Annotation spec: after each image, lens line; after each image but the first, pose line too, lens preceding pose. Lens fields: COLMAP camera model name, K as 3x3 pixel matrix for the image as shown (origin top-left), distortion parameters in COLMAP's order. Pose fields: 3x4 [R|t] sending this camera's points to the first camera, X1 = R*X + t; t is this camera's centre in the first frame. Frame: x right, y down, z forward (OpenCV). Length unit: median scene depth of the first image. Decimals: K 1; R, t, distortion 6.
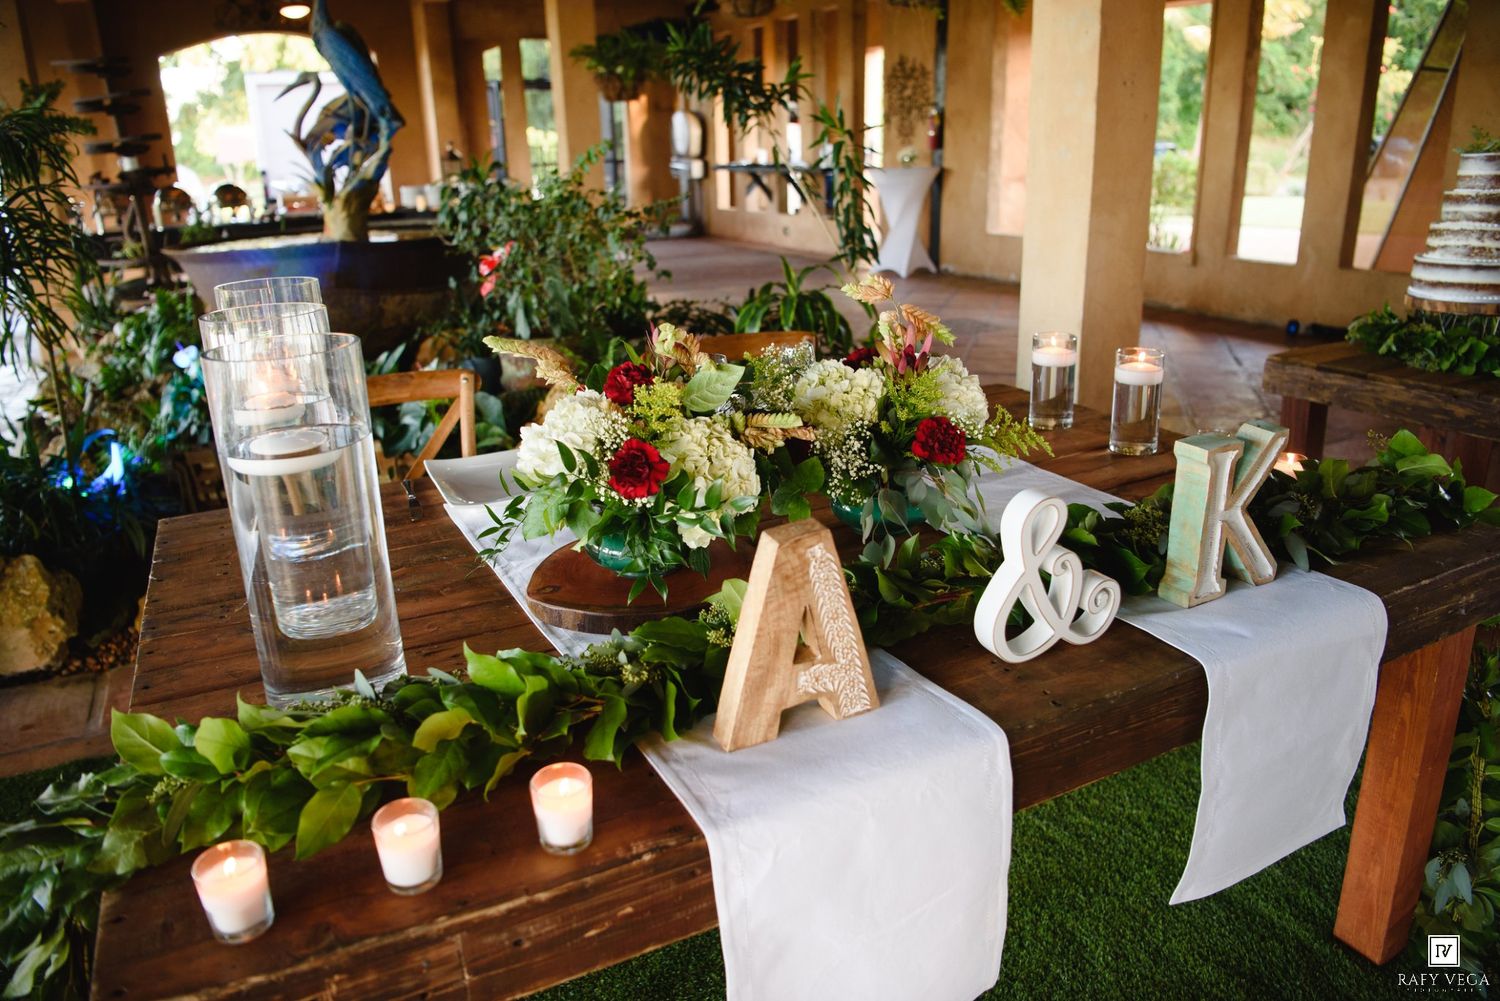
lens RADIAL K [[1025.7, 0, 750.0], [0, 1025.7, 500.5], [0, 0, 1]] dist [-0.069096, 0.007269]
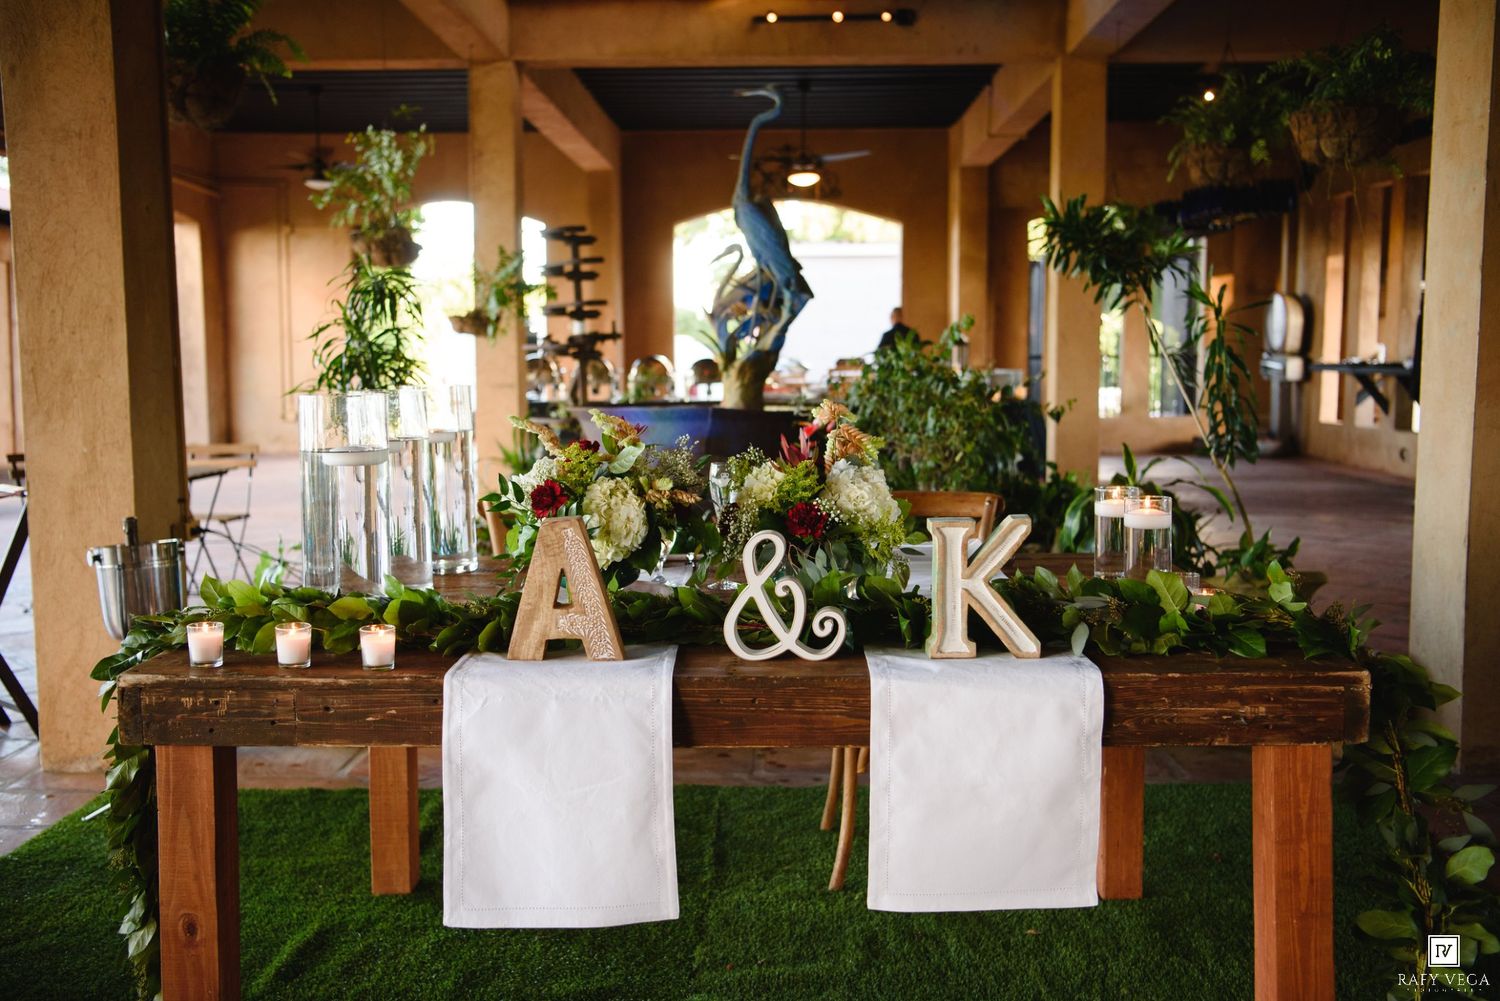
lens RADIAL K [[1389.1, 0, 750.0], [0, 1389.1, 500.5], [0, 0, 1]] dist [0.024924, 0.003613]
pose [[0.884900, 0.075250, -0.459661, 0.232122], [-0.173939, 0.968857, -0.176244, 0.059278], [0.432084, 0.235911, 0.870431, -0.135569]]
